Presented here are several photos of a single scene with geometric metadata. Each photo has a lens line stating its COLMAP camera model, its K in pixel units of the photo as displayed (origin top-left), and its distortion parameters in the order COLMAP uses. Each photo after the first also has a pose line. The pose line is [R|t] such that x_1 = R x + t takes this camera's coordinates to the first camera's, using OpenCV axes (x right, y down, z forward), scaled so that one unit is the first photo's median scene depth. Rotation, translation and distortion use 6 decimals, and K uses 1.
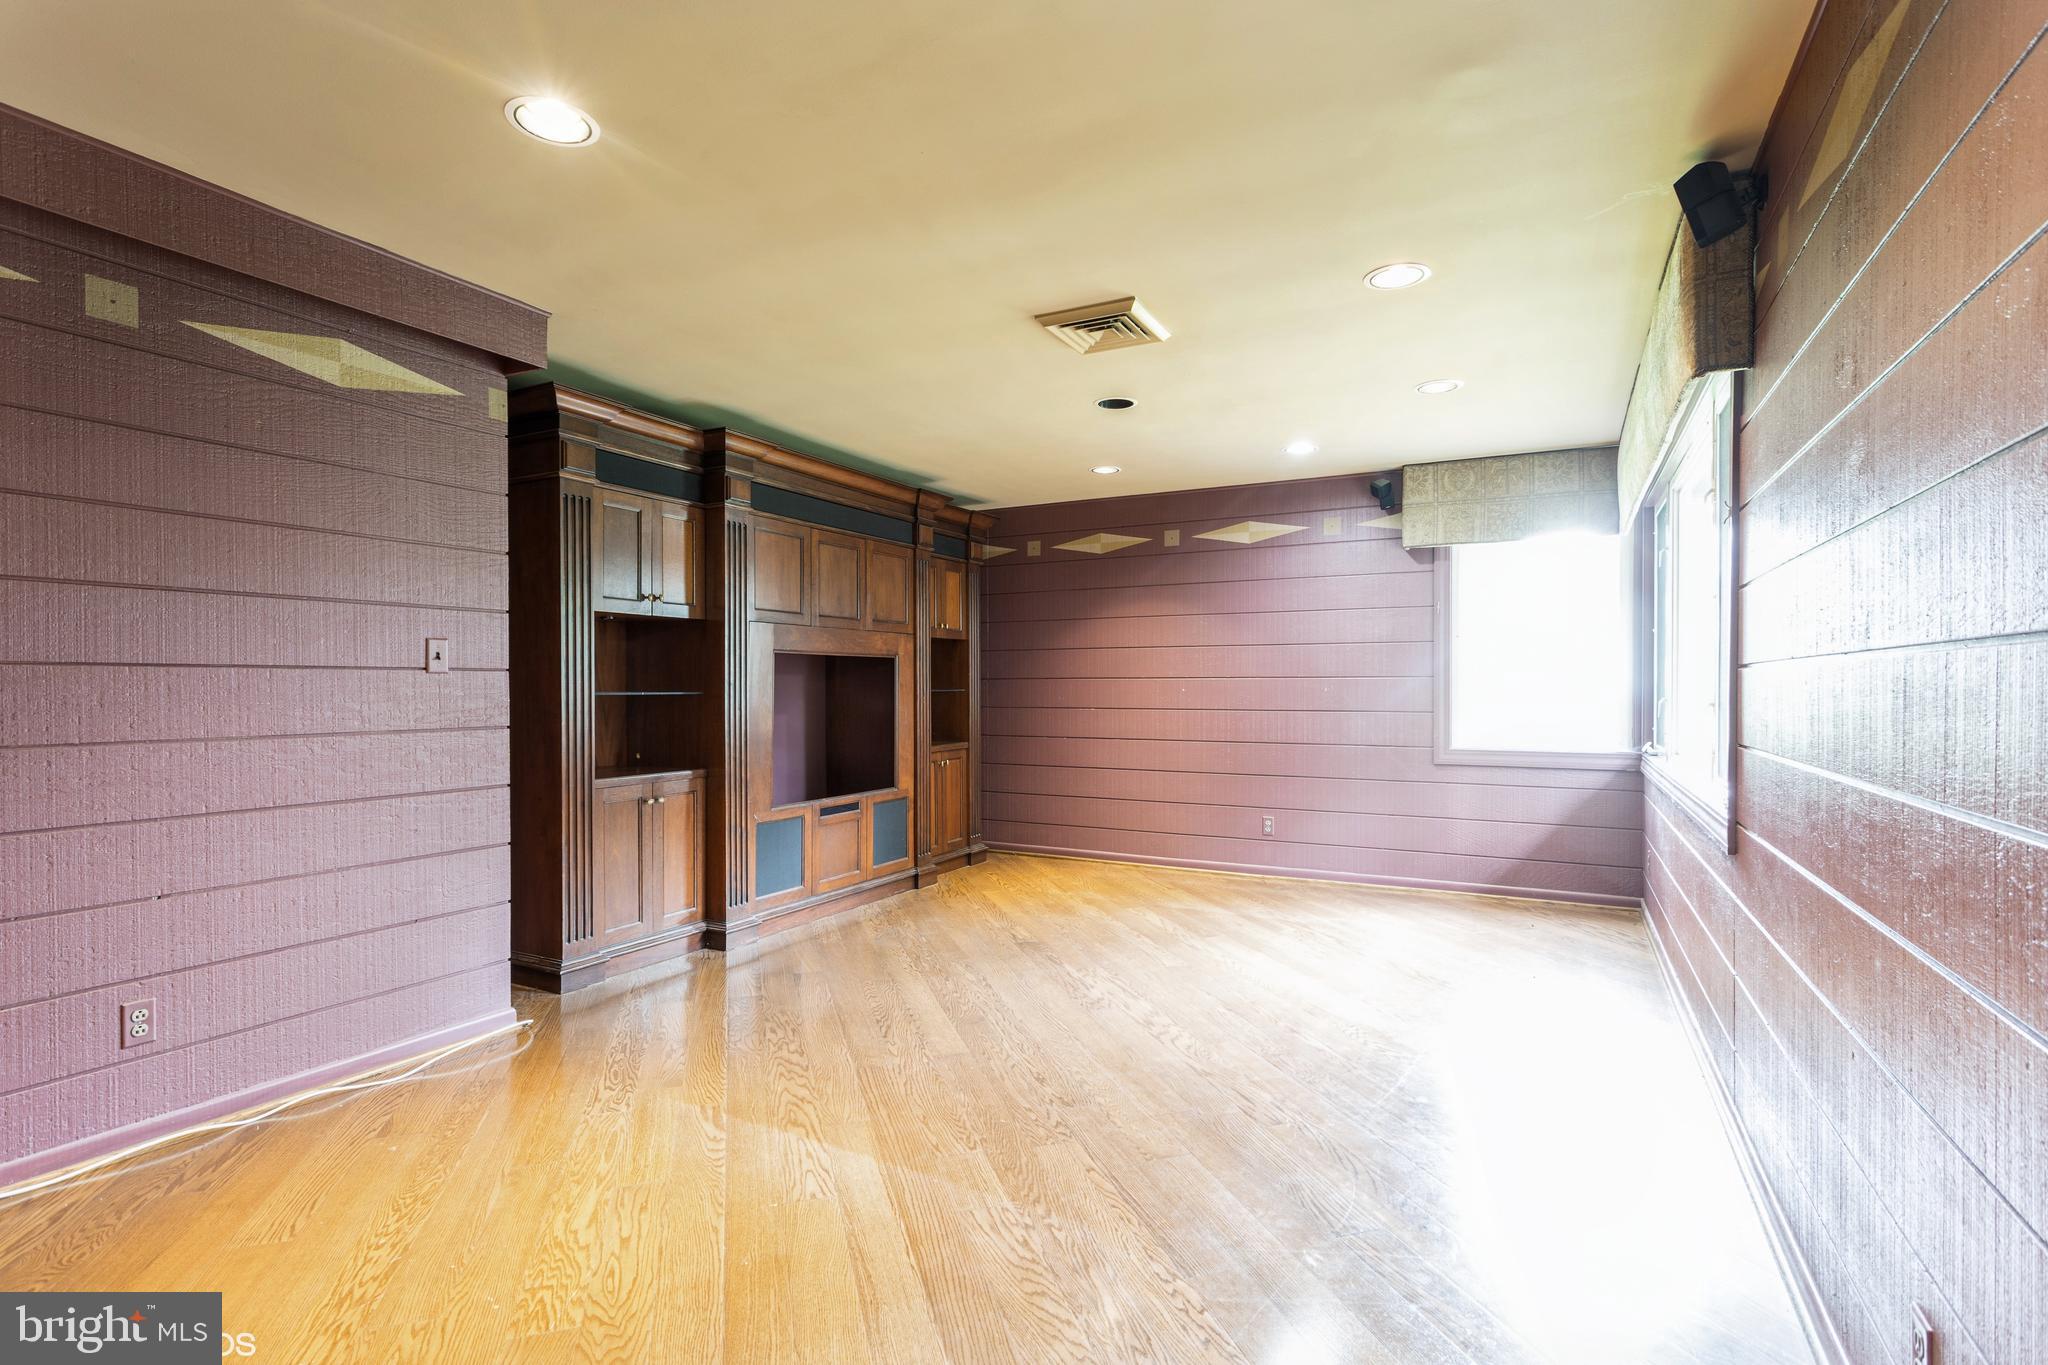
lens RADIAL K [[1005.9, 0, 1024.2], [0, 1005.9, 691.8], [0, 0, 1]] dist [0.014295, 0.000601]
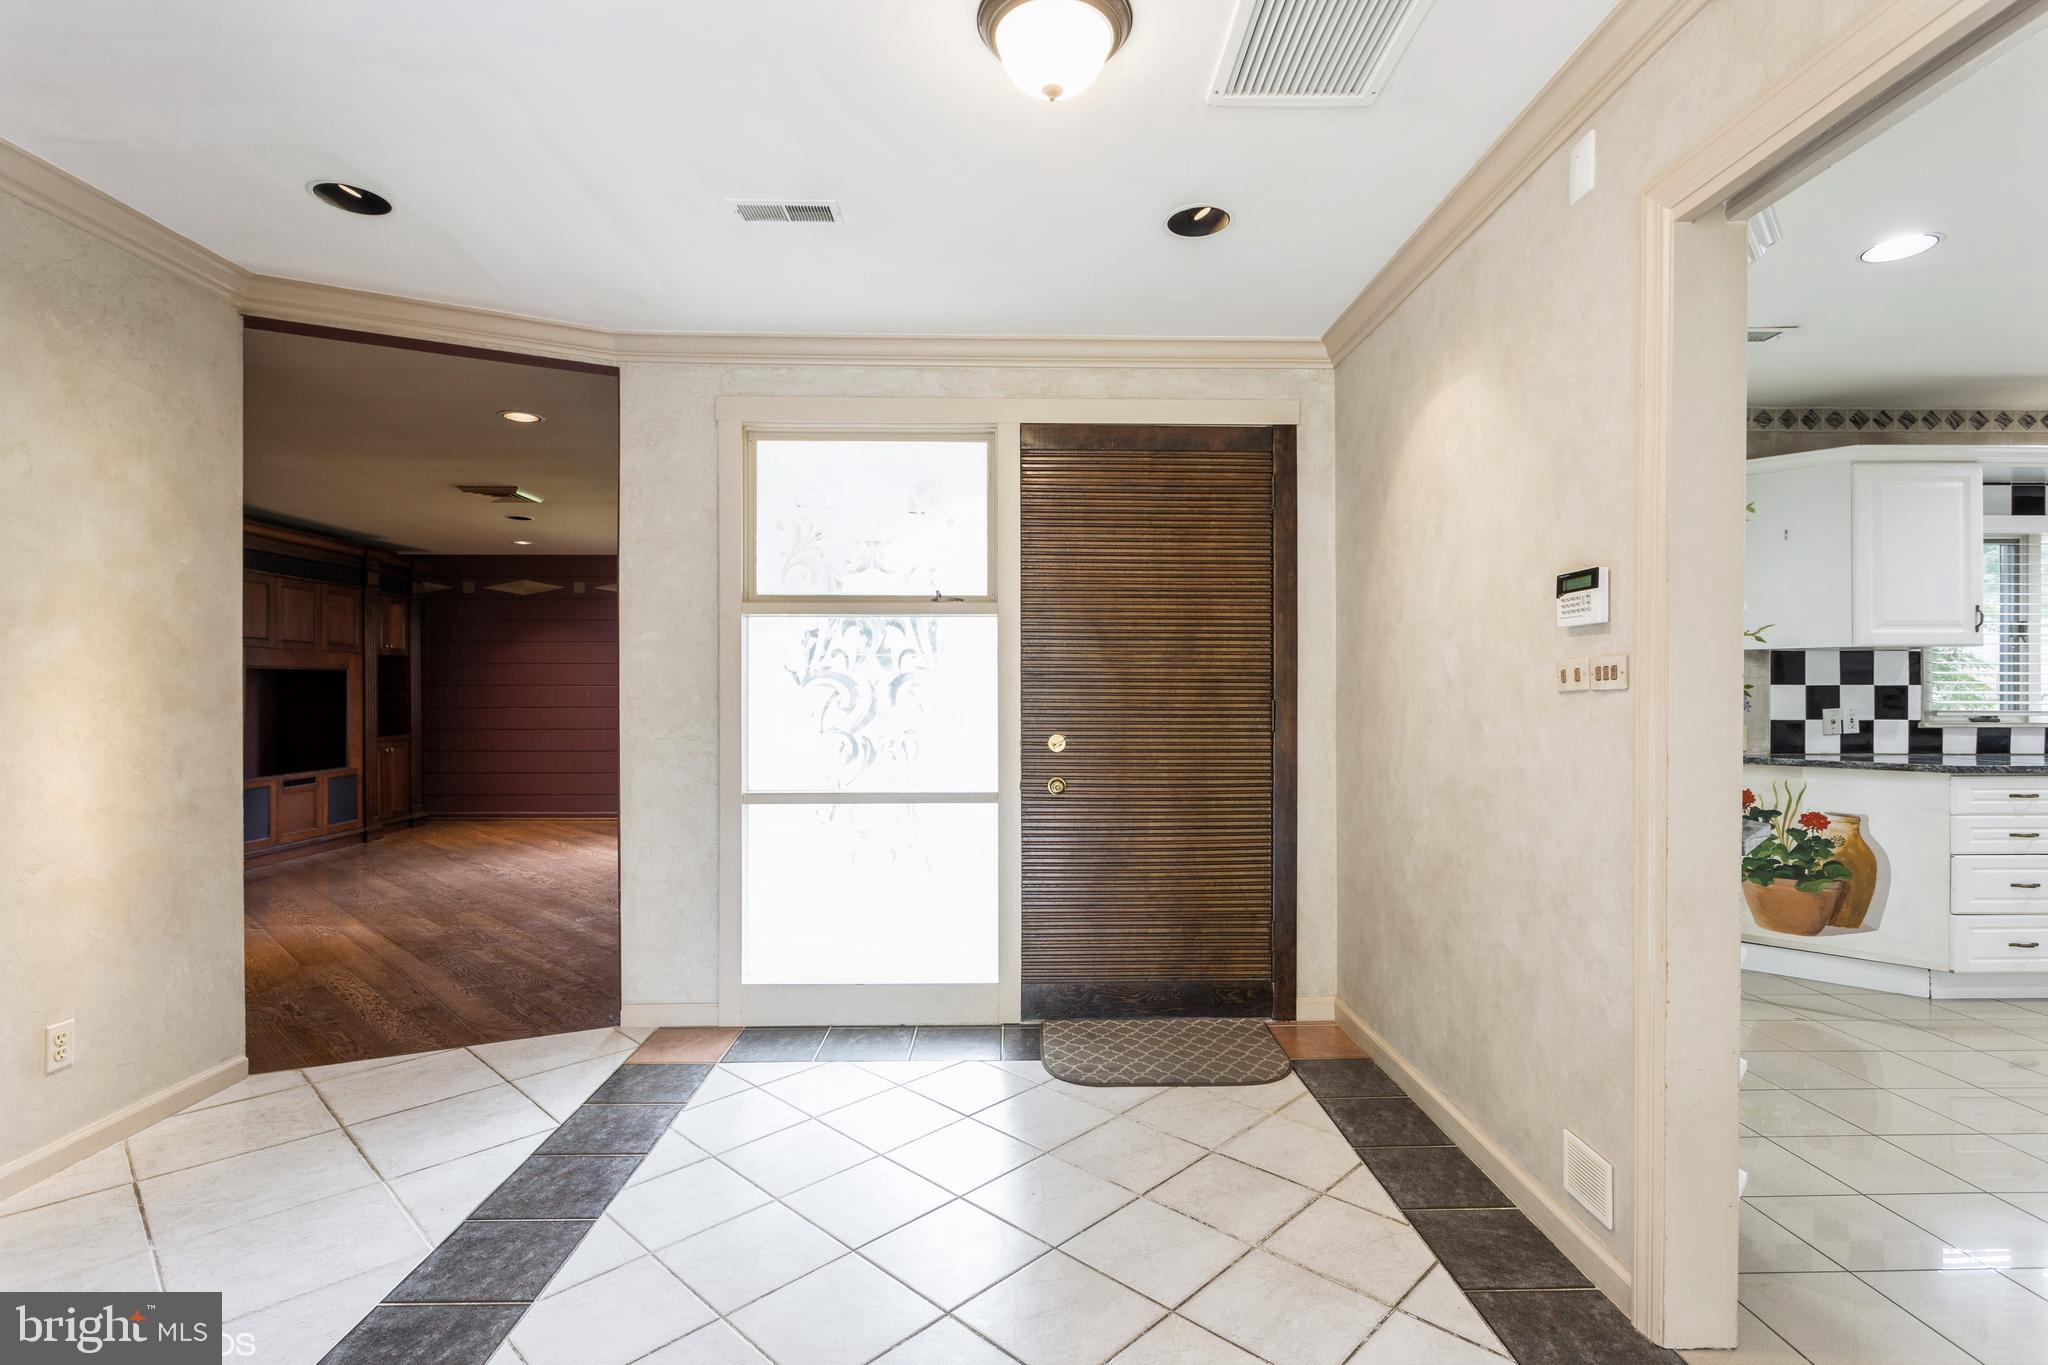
lens RADIAL K [[1005.9, 0, 1038.5], [0, 1005.9, 697.5], [0, 0, 1]] dist [0.014295, 0.000601]
pose [[0.874318, -0.001648, 0.485351, 0.022981], [-0.000779, 0.999988, 0.004799, -0.004668], [-0.485353, -0.004574, 0.874306, -0.617481]]
